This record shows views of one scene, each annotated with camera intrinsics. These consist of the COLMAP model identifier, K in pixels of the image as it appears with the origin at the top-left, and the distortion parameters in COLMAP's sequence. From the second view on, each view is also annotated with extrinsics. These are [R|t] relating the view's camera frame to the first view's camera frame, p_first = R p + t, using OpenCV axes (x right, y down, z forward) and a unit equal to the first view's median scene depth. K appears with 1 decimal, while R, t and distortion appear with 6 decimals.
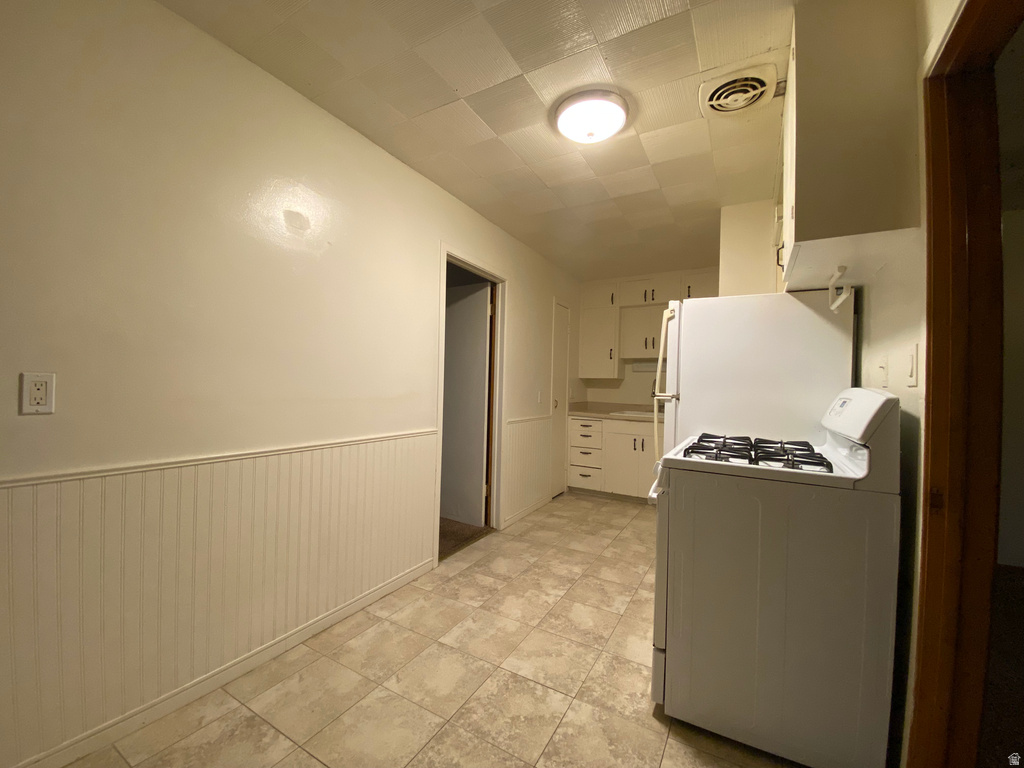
lens RADIAL K [[415.4, 0, 509.7], [0, 415.4, 382.1], [0, 0, 1]] dist [0.011941, -0.017332]
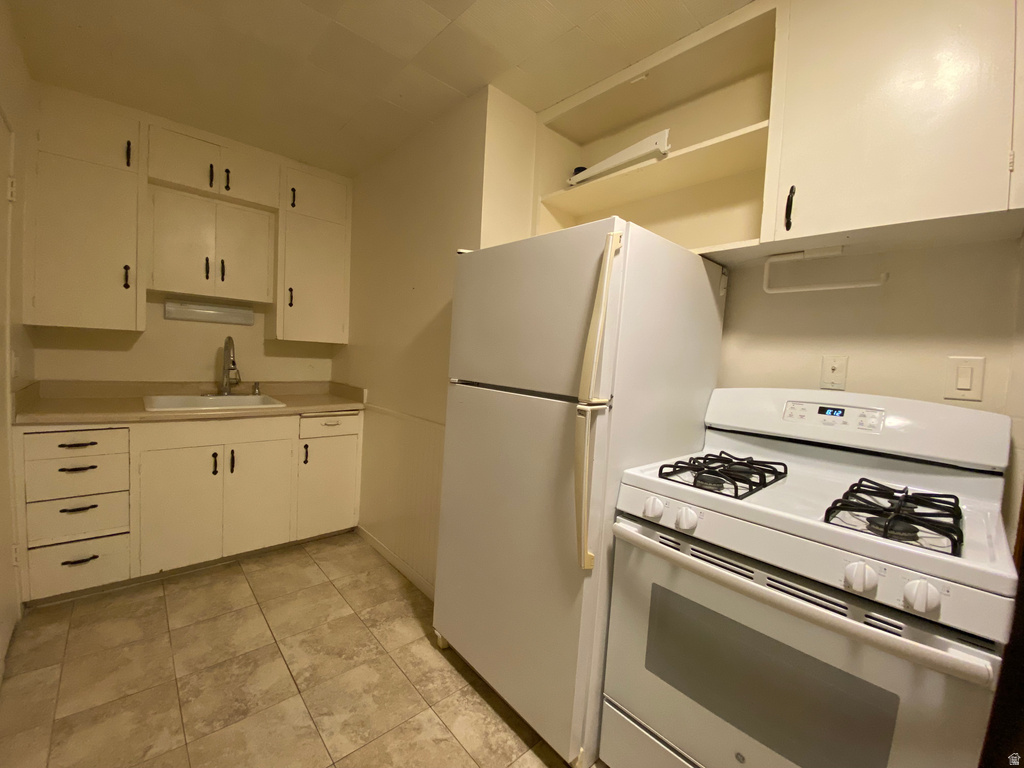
lens RADIAL K [[415.4, 0, 509.7], [0, 415.4, 382.1], [0, 0, 1]] dist [0.011941, -0.017332]
pose [[0.301464, -0.064690, 0.951280, -0.088645], [-0.054530, 0.994893, 0.084937, -0.018535], [-0.951917, -0.077479, 0.296397, 0.587594]]
